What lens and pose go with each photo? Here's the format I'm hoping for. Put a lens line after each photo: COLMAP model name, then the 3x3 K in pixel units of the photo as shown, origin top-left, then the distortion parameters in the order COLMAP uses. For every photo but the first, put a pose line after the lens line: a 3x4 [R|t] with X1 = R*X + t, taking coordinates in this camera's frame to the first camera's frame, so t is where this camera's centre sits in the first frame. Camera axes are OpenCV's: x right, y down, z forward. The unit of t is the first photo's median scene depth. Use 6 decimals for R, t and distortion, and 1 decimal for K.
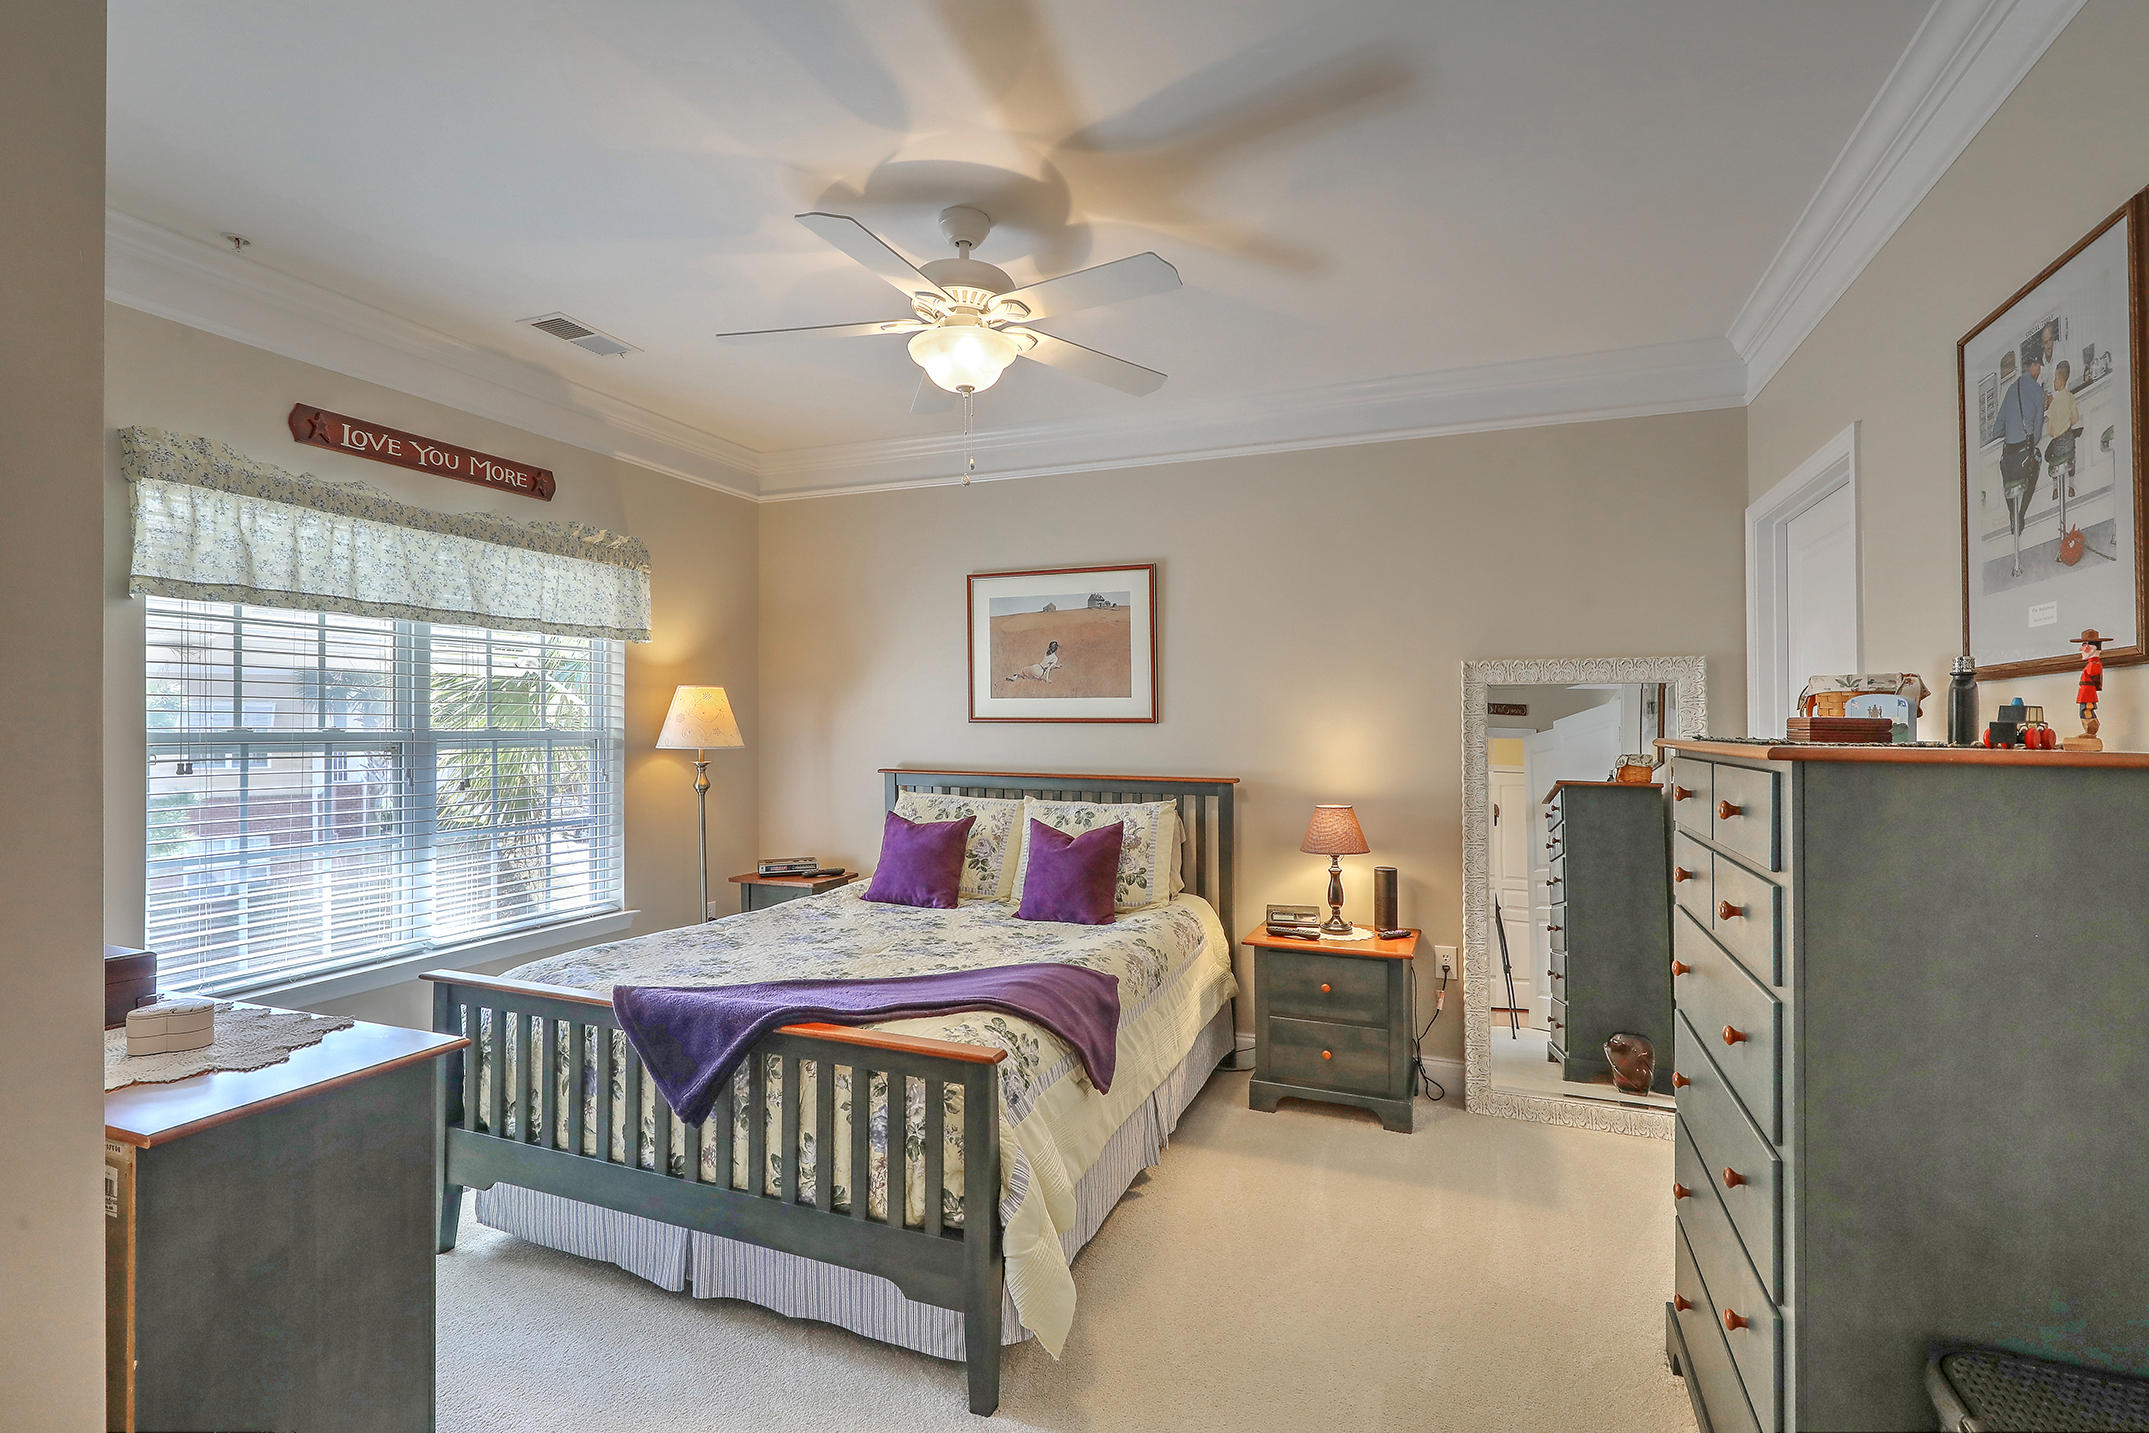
lens RADIAL K [[971.9, 0, 1084.2], [0, 971.9, 714.3], [0, 0, 1]] dist [-0.001460, 0.000924]
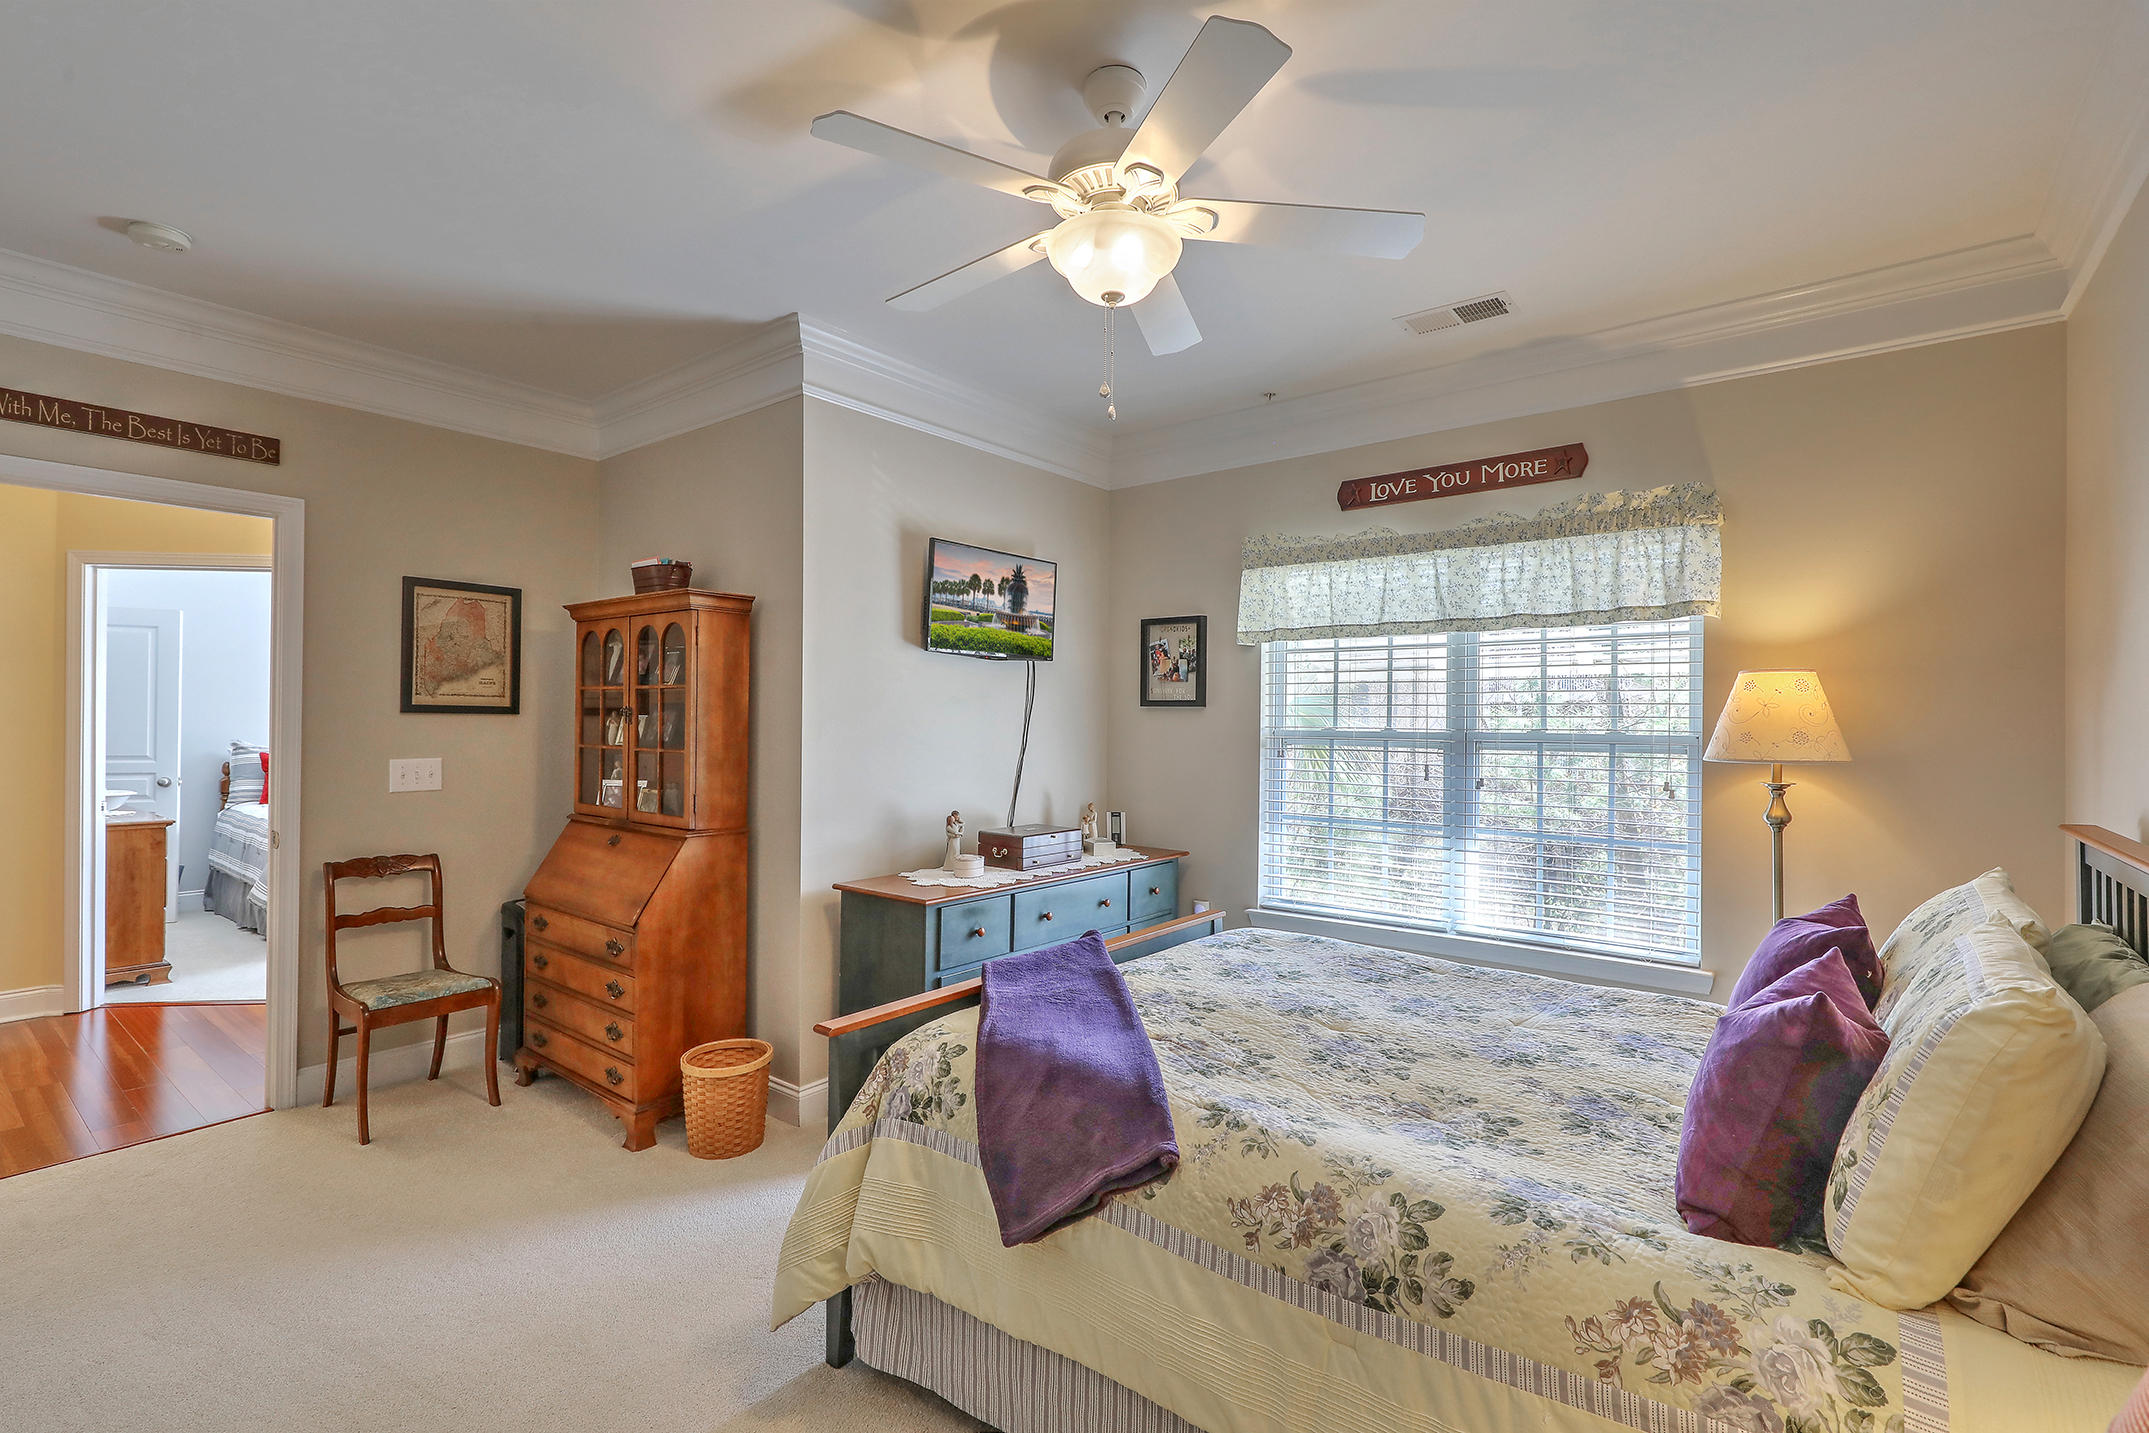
lens RADIAL K [[971.9, 0, 1080.3], [0, 971.9, 717.9], [0, 0, 1]] dist [-0.001460, 0.000924]
pose [[-0.290478, -0.016502, -0.956739, 0.492300], [-0.002389, 0.999861, -0.016521, 0.020960], [0.956879, -0.002513, -0.290477, 0.923210]]
